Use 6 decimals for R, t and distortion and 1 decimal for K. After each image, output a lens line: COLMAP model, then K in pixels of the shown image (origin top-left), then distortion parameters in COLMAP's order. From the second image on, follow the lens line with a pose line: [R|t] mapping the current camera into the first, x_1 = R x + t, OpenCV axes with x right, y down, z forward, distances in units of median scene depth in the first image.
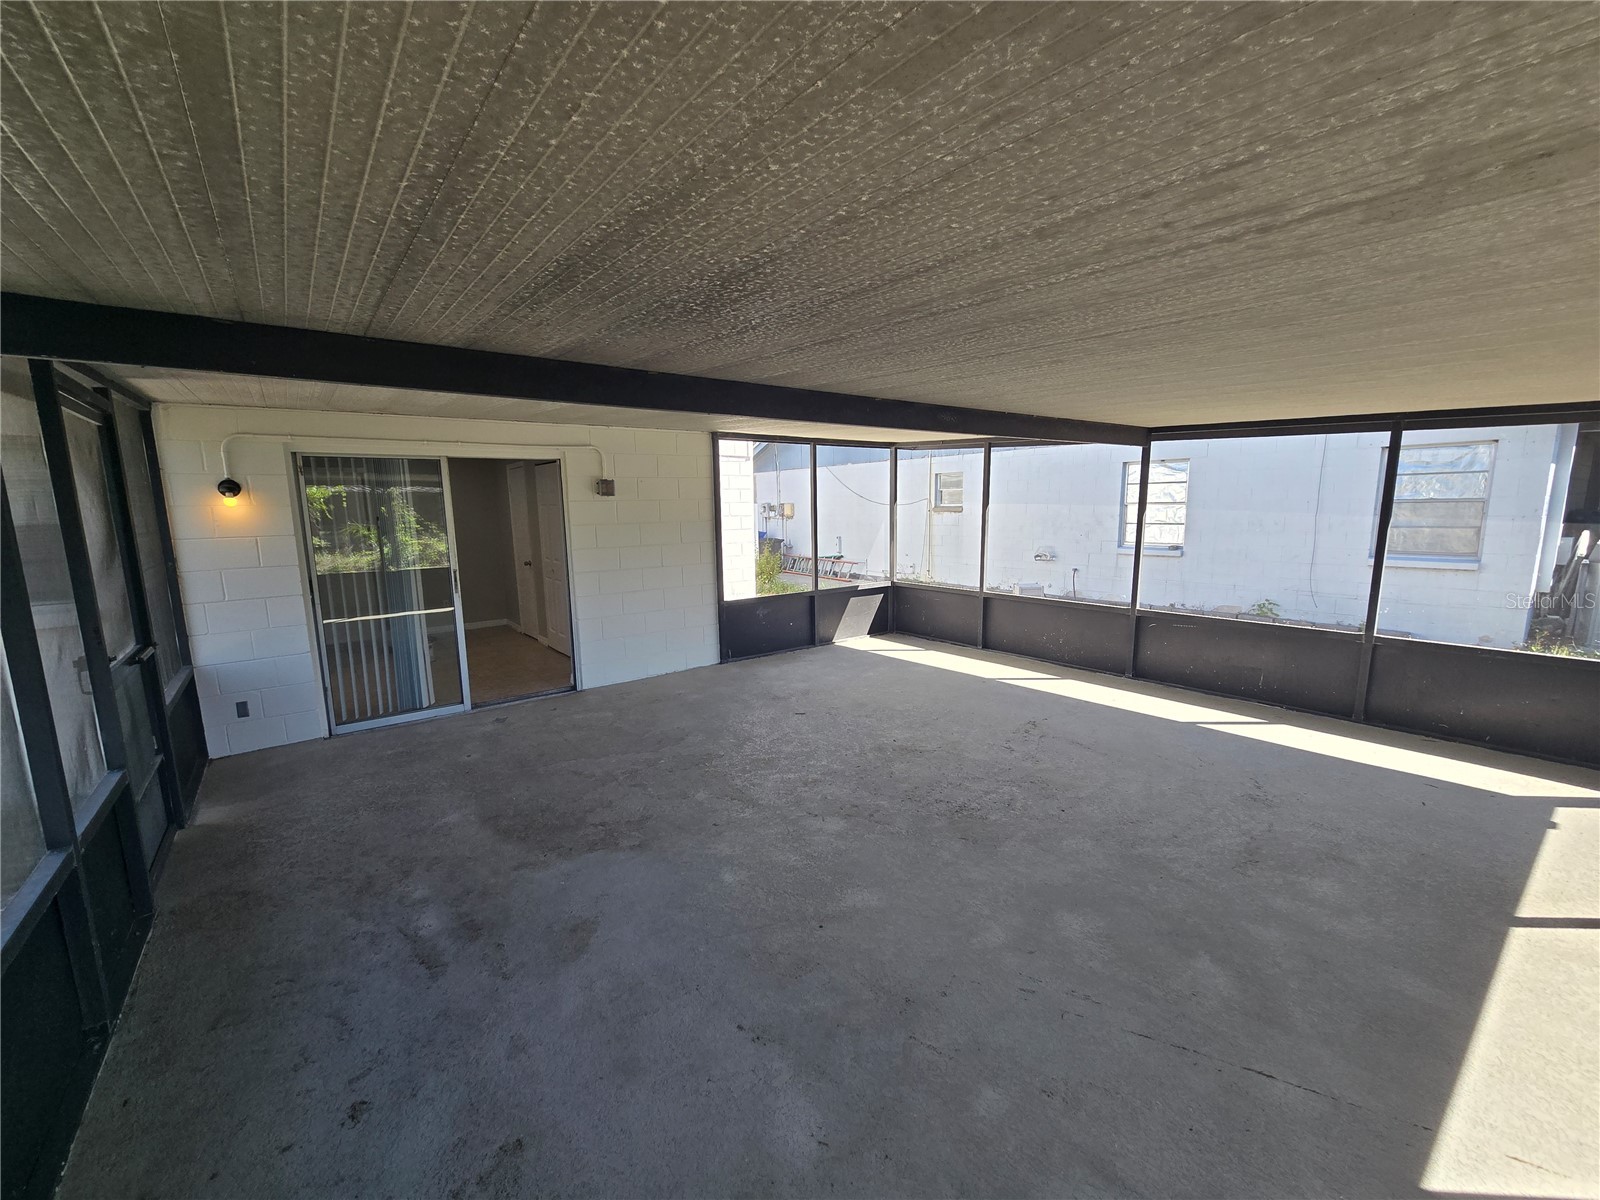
lens RADIAL K [[652.2, 0, 798.2], [0, 652.2, 592.3], [0, 0, 1]] dist [-0.002323, 0.001503]
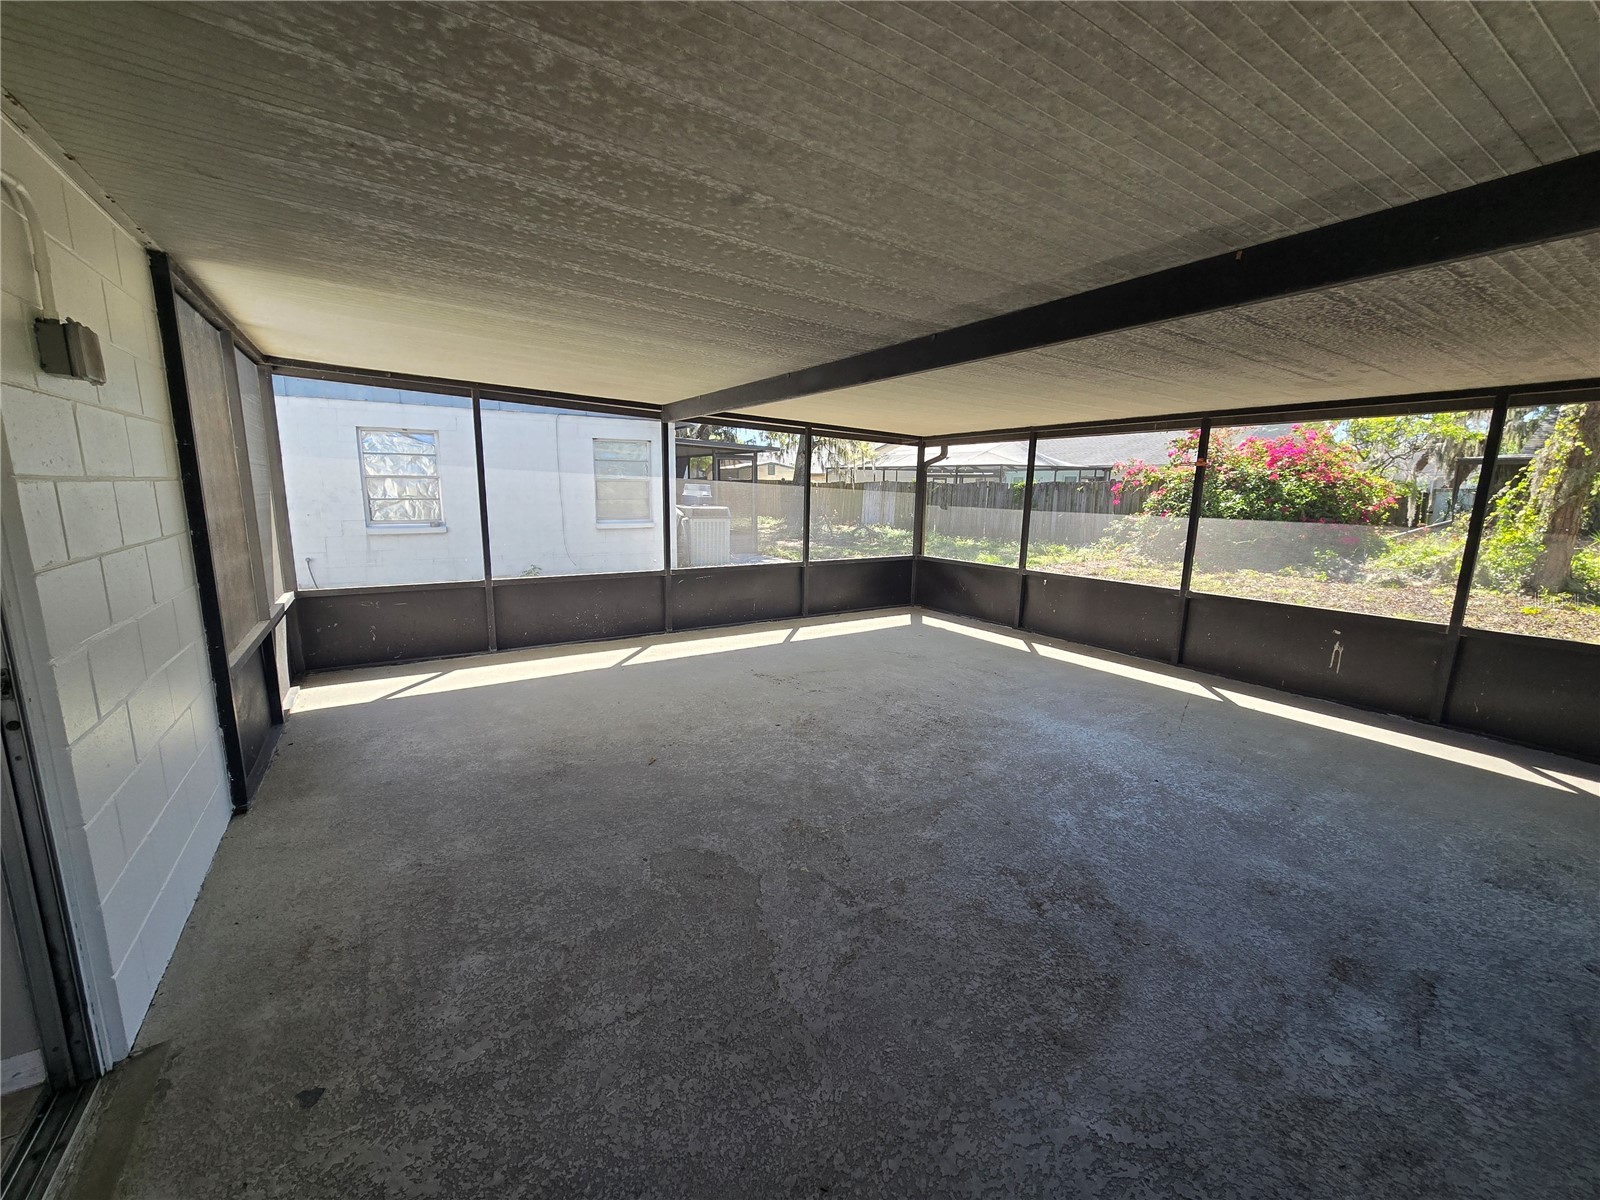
lens RADIAL K [[652.2, 0, 796.5], [0, 652.2, 604.7], [0, 0, 1]] dist [-0.002323, 0.001503]
pose [[0.104274, -0.160015, 0.981592, -0.774425], [0.118654, 0.981924, 0.147465, -0.074183], [-0.987445, 0.101093, 0.121376, 0.917339]]
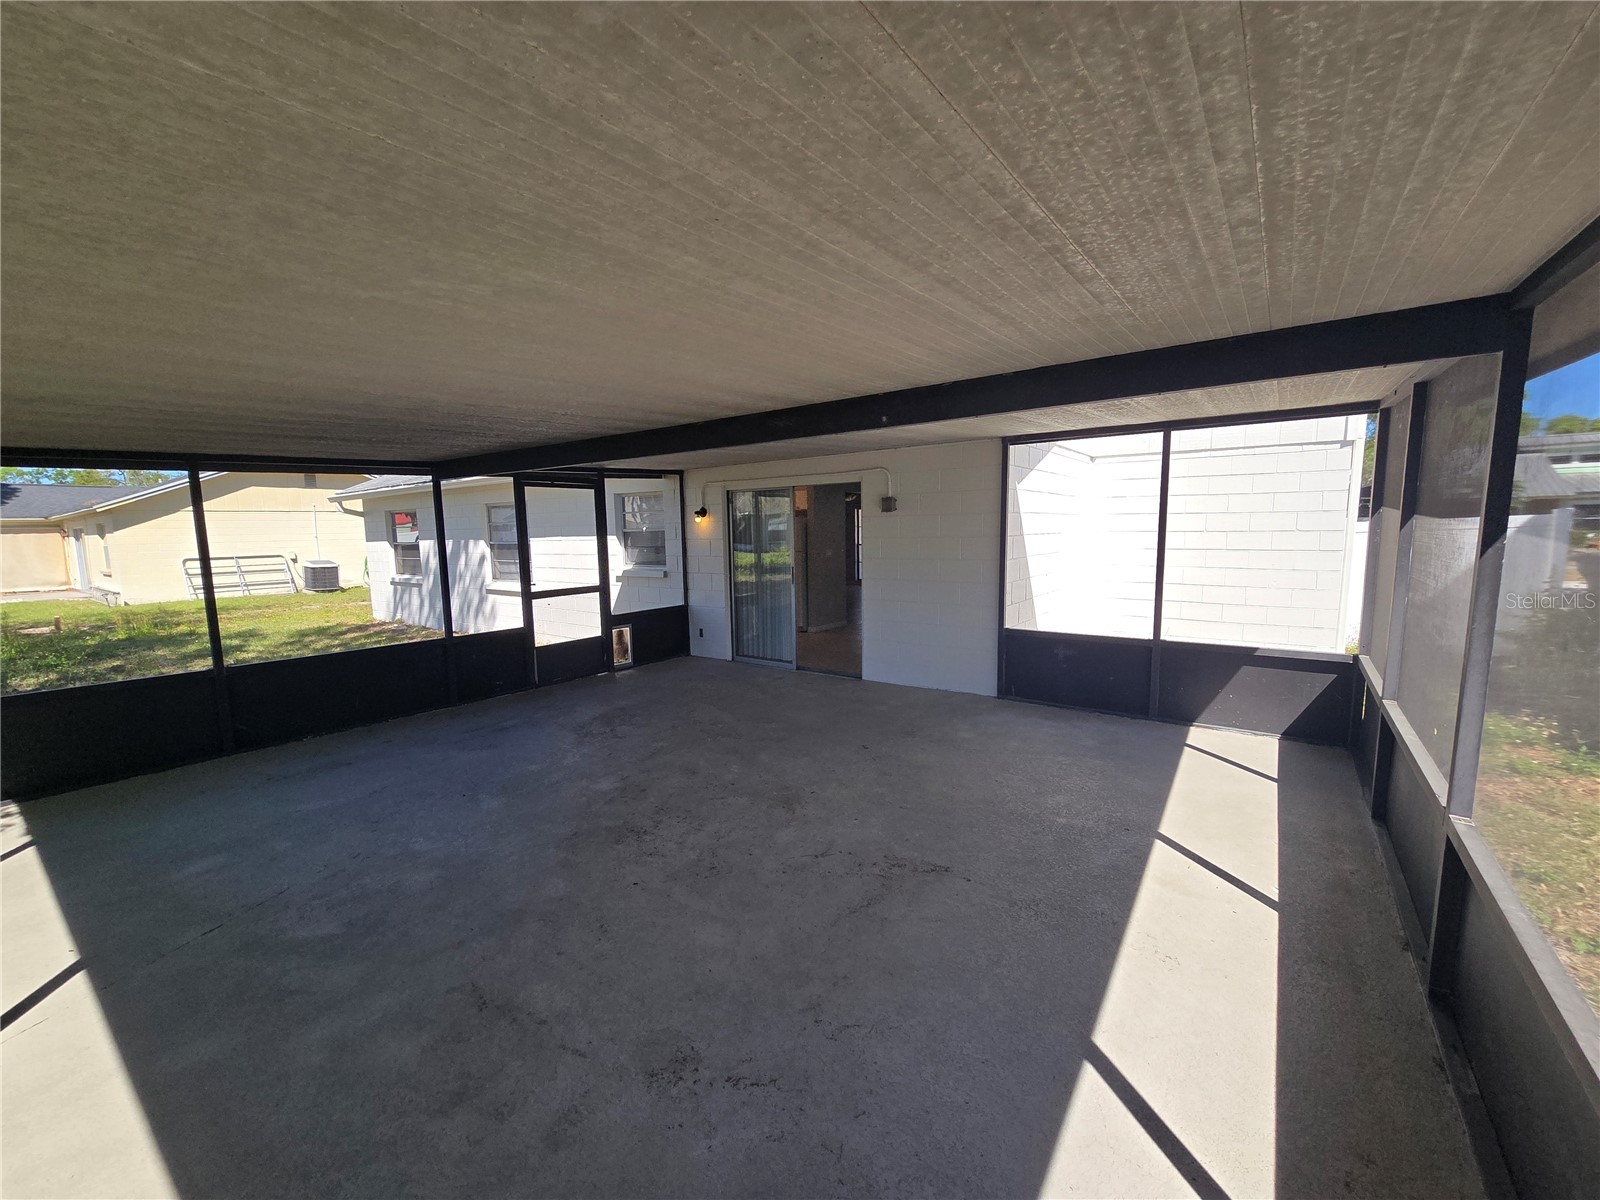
lens RADIAL K [[652.2, 0, 804.7], [0, 652.2, 616.5], [0, 0, 1]] dist [-0.002323, 0.001503]
pose [[0.284075, 0.139758, -0.948562, 1.022490], [-0.116407, 0.987028, 0.110563, -0.110224], [0.951709, 0.079011, 0.296659, 0.769557]]
